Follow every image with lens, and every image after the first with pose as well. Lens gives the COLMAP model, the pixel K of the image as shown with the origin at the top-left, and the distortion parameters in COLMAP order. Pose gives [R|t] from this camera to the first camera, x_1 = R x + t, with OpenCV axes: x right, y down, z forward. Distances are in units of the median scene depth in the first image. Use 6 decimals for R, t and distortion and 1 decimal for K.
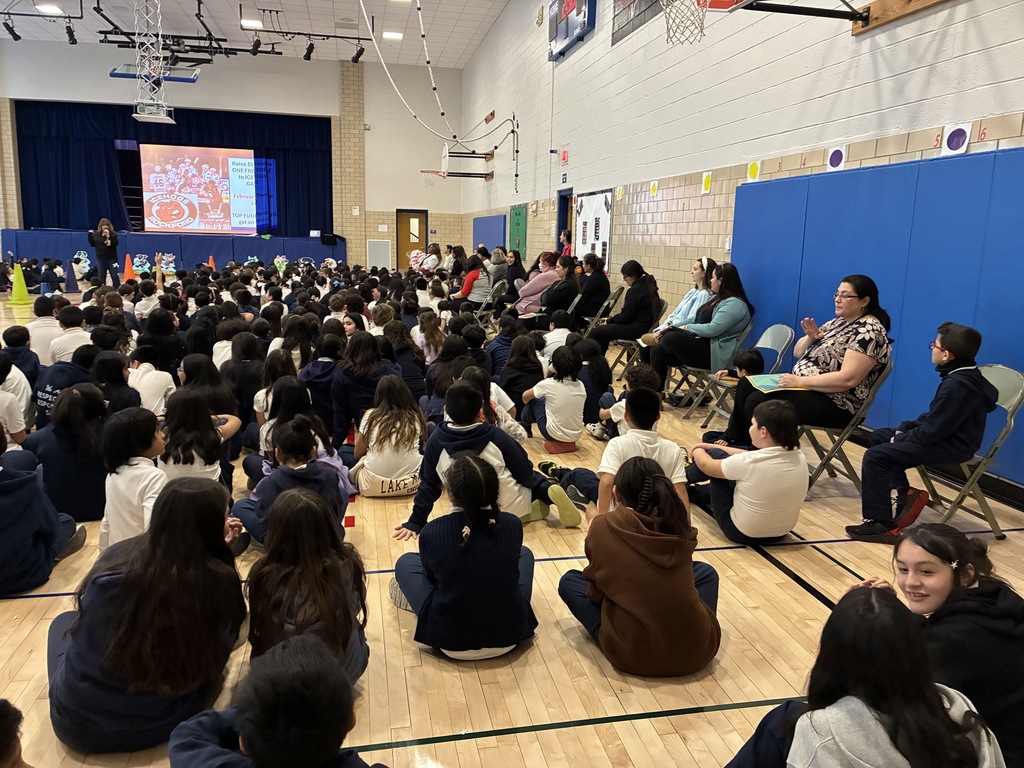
lens RADIAL K [[768.0, 0, 517.0], [0, 768.0, 380.2], [0, 0, 1]] dist [0.070257, -0.104260]
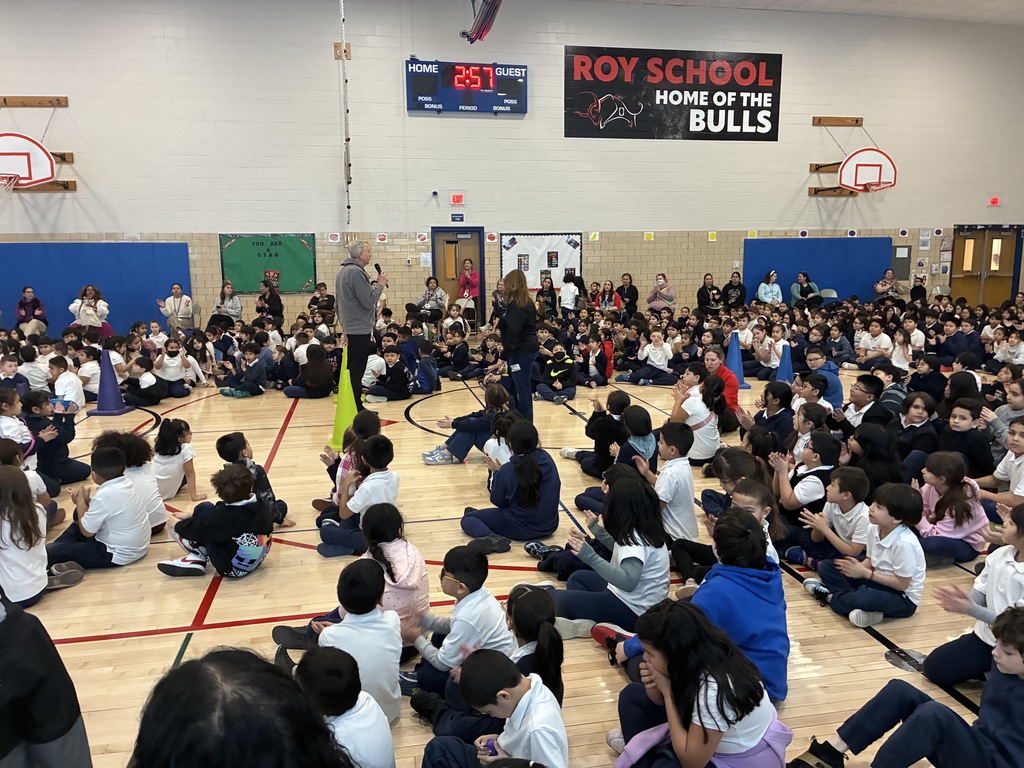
lens RADIAL K [[752.1, 0, 512.0], [0, 752.1, 384.0], [0, 0, 1]] dist [0.007632, -0.003535]
pose [[0.004928, -0.167450, 0.985868, -1.022378], [0.199799, 0.966166, 0.163105, -0.171649], [-0.979825, 0.196172, 0.038217, 0.848101]]
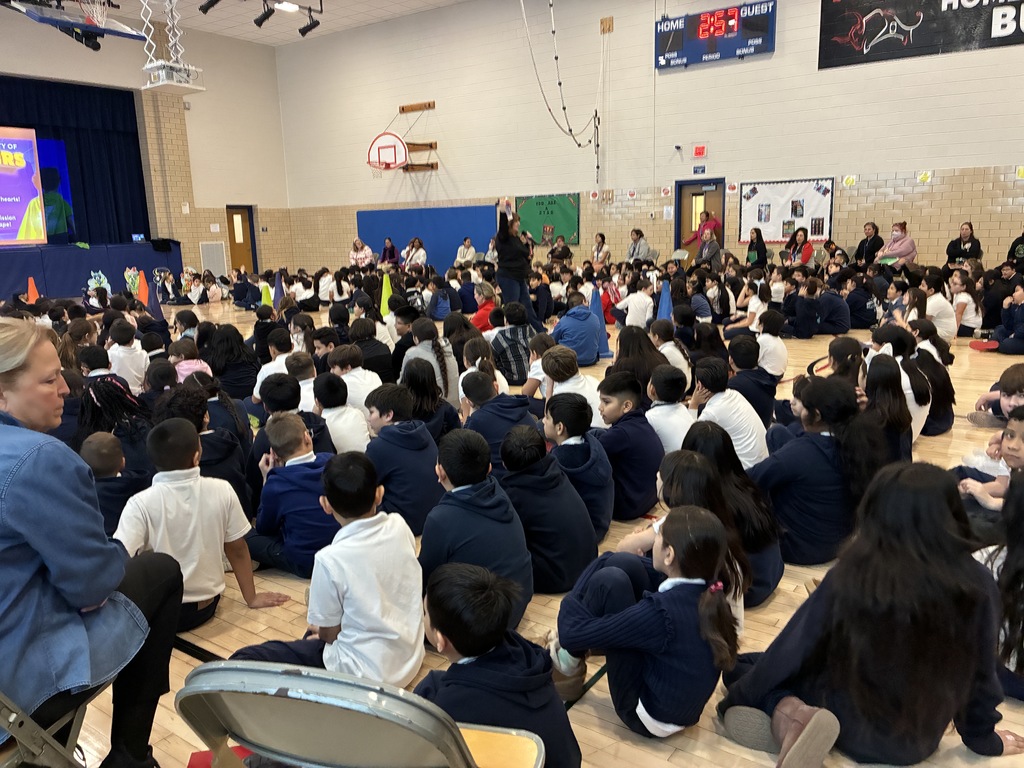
lens RADIAL K [[768.0, 0, 517.0], [0, 768.0, 380.2], [0, 0, 1]] dist [0.070257, -0.104260]
pose [[0.731215, -0.168891, 0.660908, -0.907675], [0.166704, 0.983732, 0.066949, -0.063576], [-0.661463, 0.061222, 0.747474, 0.287367]]
